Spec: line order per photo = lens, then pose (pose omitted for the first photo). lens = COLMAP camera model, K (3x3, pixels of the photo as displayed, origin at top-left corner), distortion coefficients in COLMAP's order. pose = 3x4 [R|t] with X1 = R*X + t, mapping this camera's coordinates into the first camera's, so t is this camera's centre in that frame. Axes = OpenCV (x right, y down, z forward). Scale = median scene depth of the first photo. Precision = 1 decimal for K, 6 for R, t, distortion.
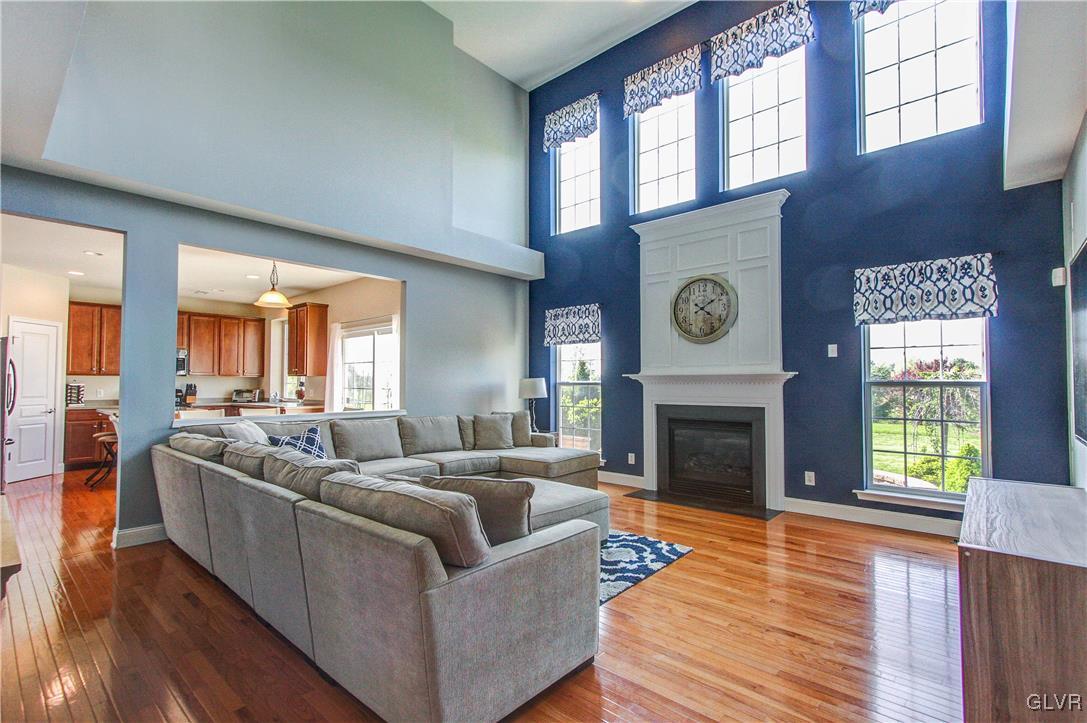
lens RADIAL K [[498.5, 0, 533.2], [0, 498.5, 370.1], [0, 0, 1]] dist [0.003406, -0.000058]
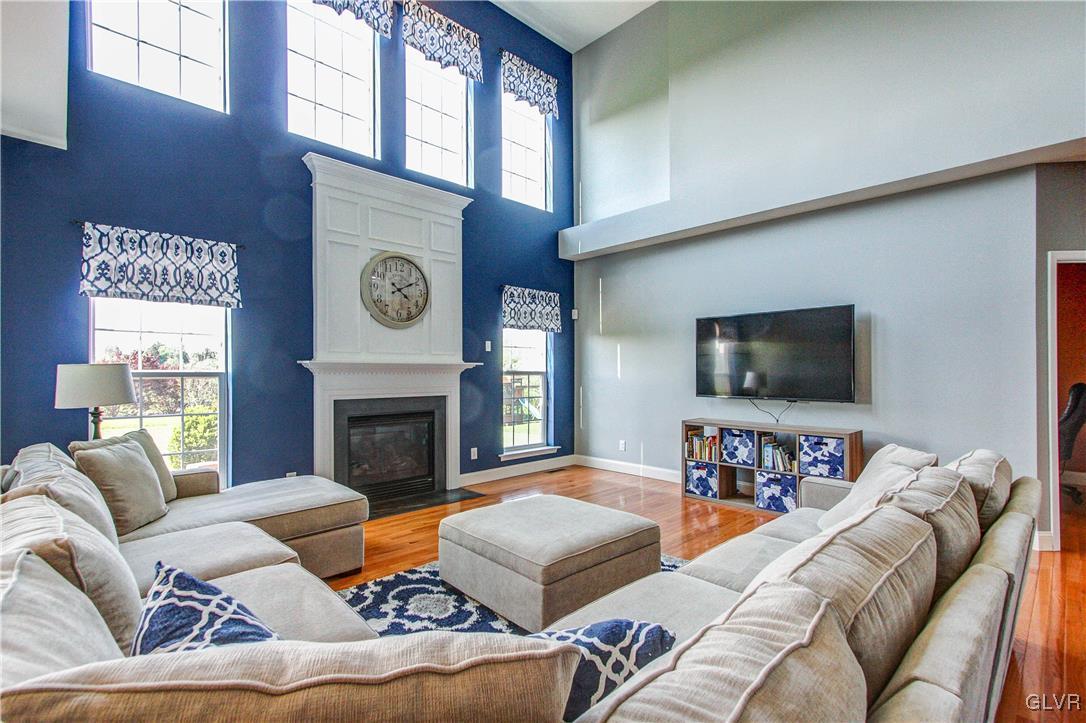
lens RADIAL K [[498.1, 0, 532.7], [0, 498.1, 370.1], [0, 0, 1]] dist [0.003406, -0.000058]
pose [[0.082876, 0.000861, 0.996560, -0.558038], [-0.025806, 0.999666, 0.001282, 0.014246], [-0.996226, -0.025823, 0.082870, 0.710997]]
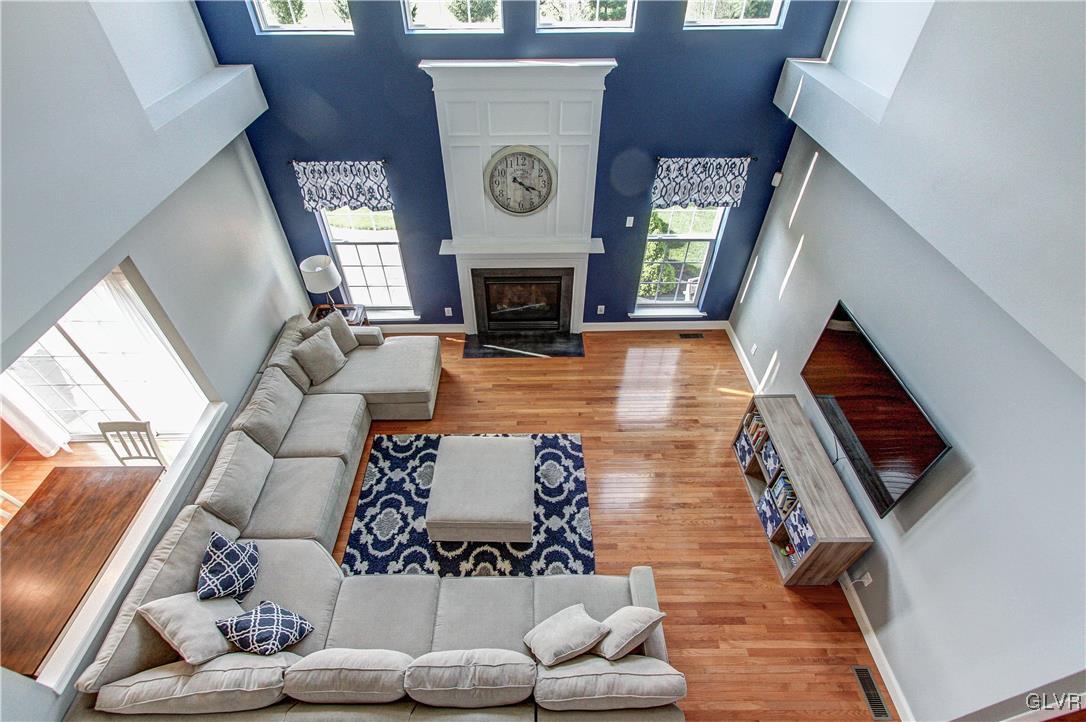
lens RADIAL K [[498.1, 0, 532.7], [0, 498.1, 369.6], [0, 0, 1]] dist [0.003406, -0.000058]
pose [[0.735331, -0.475193, 0.483197, -0.277984], [-0.015416, 0.701074, 0.712922, -0.571257], [-0.677533, -0.531682, 0.508196, 0.333129]]
